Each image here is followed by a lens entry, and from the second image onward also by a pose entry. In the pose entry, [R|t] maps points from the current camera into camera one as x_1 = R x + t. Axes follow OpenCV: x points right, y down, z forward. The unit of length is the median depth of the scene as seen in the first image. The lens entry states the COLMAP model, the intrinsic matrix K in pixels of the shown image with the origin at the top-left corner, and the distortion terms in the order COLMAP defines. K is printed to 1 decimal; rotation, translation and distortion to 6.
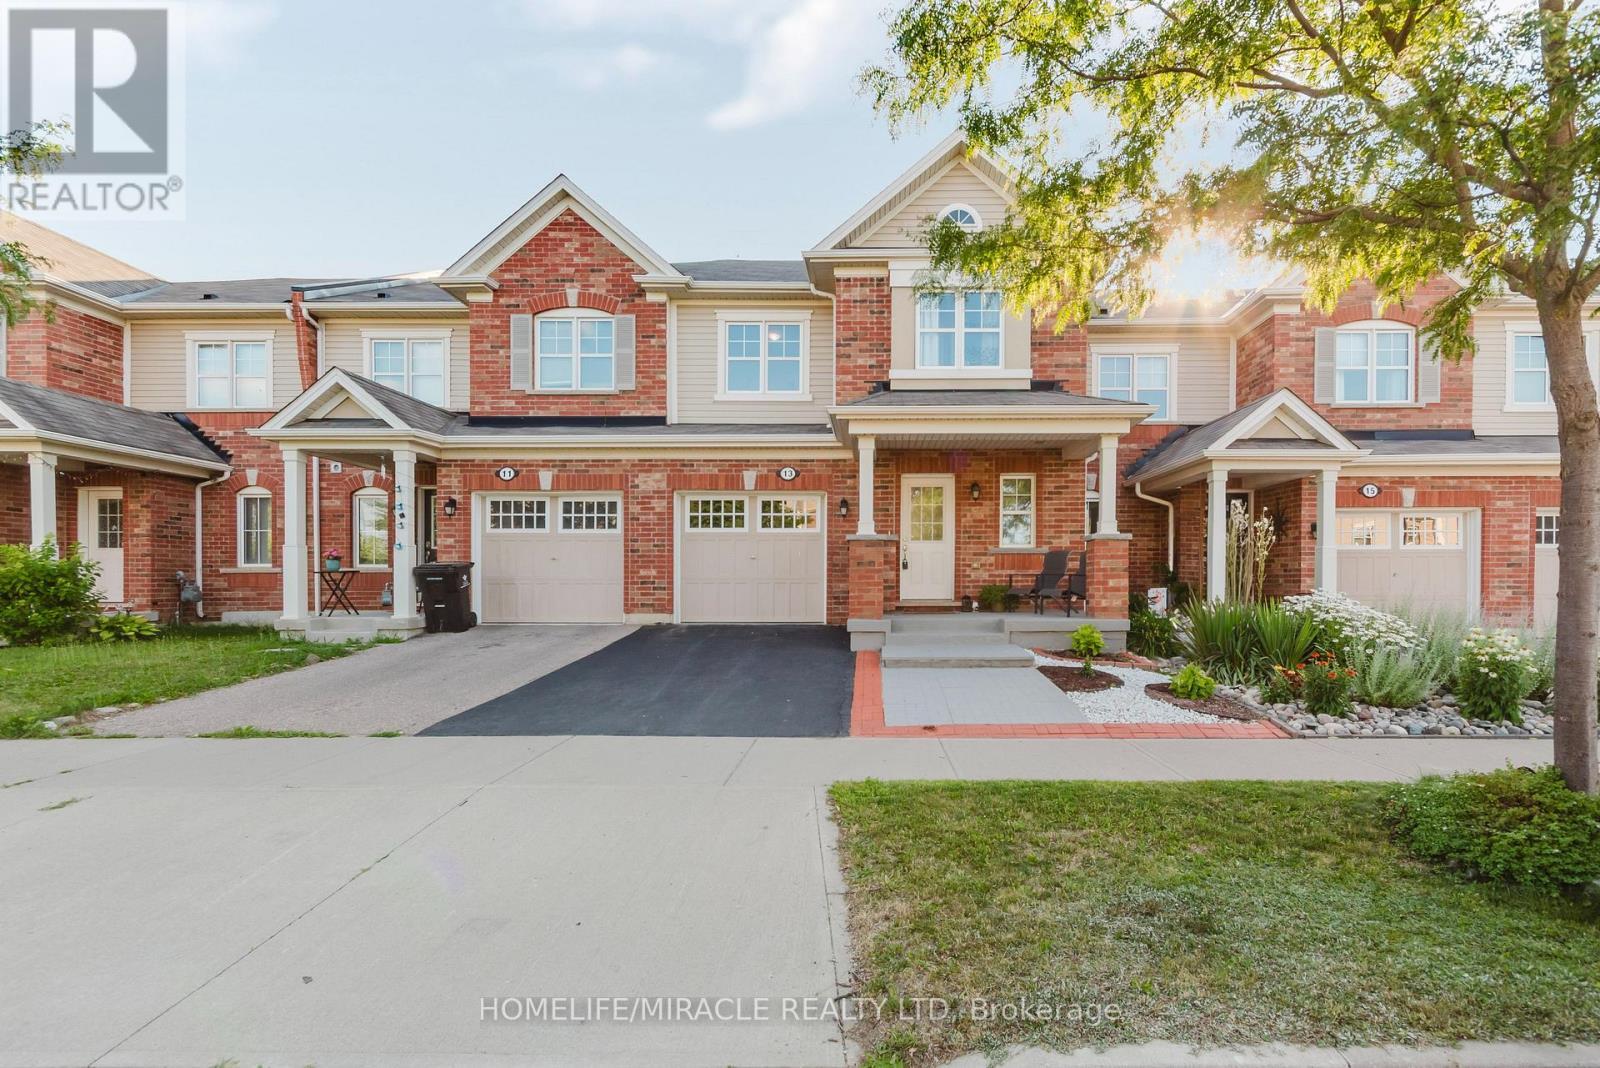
lens RADIAL K [[618.8, 0, 792.0], [0, 618.8, 571.3], [0, 0, 1]] dist [-0.001348, 0.000007]
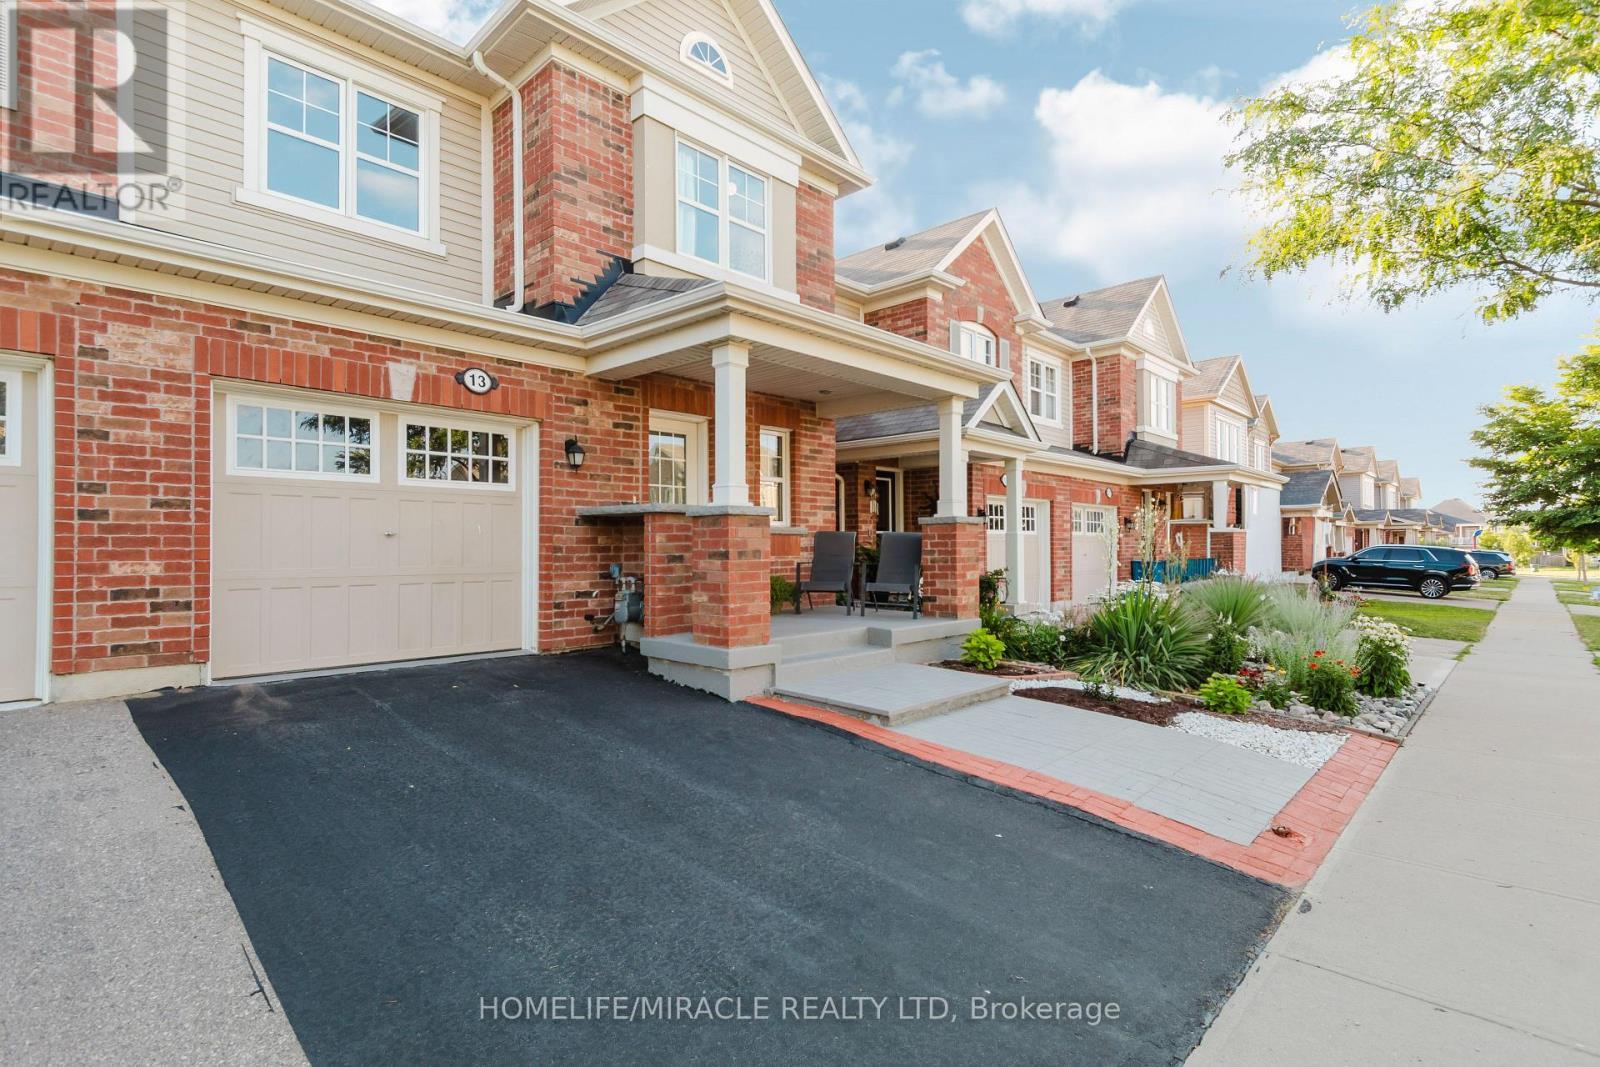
lens RADIAL K [[767.2, 0, 799.7], [0, 767.2, 537.4], [0, 0, 1]] dist [0.000818, 0.000389]
pose [[0.696627, 0.010134, 0.717361, -0.290207], [-0.005510, 0.999946, -0.008775, -0.016597], [-0.717412, 0.002161, 0.696646, 0.330481]]
